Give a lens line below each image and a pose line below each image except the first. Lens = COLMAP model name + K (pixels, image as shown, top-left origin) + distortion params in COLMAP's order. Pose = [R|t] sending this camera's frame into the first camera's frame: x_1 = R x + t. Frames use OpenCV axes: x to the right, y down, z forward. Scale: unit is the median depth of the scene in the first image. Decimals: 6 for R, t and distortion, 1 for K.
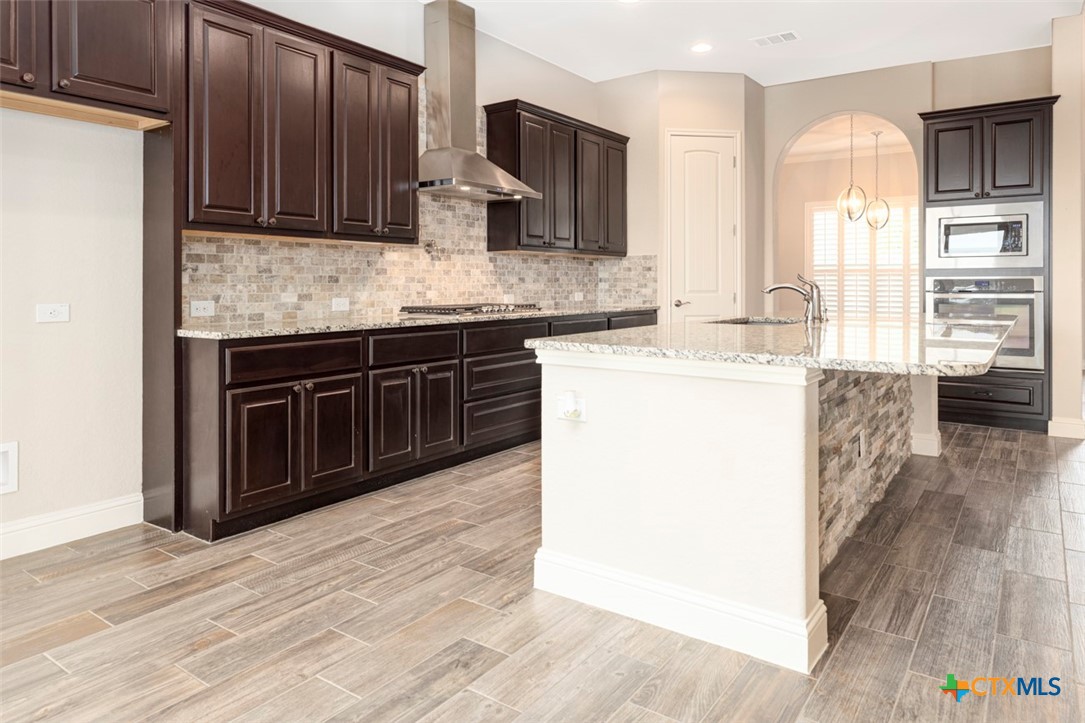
lens RADIAL K [[702.9, 0, 536.7], [0, 702.9, 287.6], [0, 0, 1]] dist [0.010661, -0.000495]
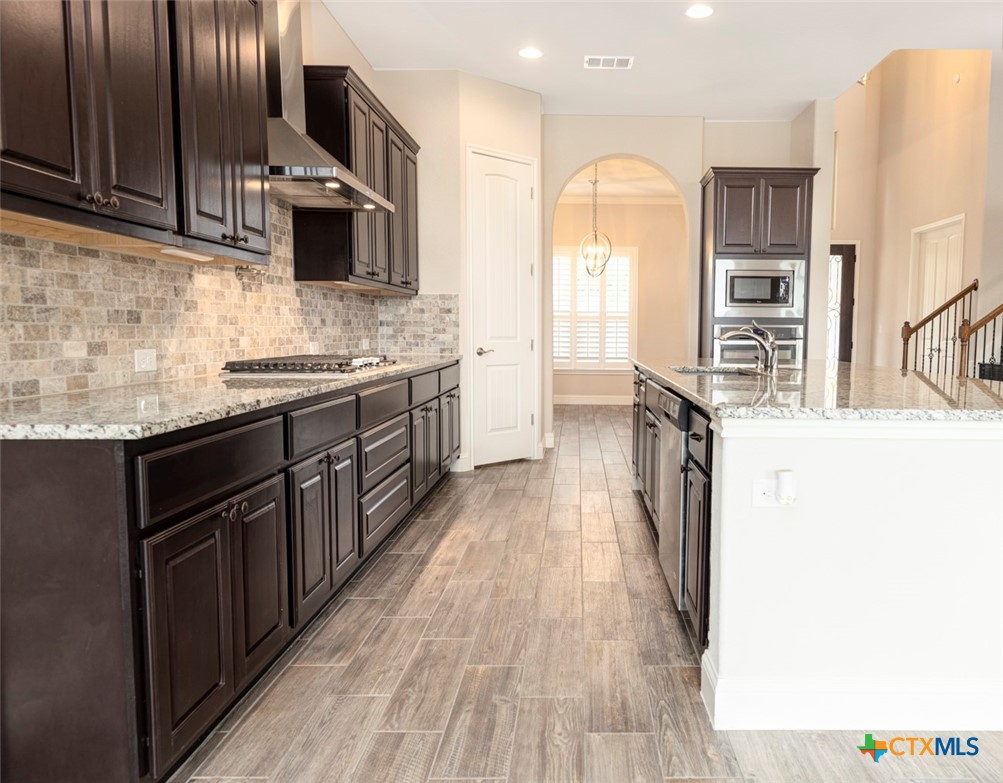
lens RADIAL K [[729.8, 0, 589.0], [0, 729.8, 396.1], [0, 0, 1]] dist [0.006454, -0.000810]
pose [[0.803306, -0.045939, 0.593792, -0.303446], [-0.005731, 0.996378, 0.084839, -0.000128], [-0.595539, -0.071554, 0.800134, 0.254563]]
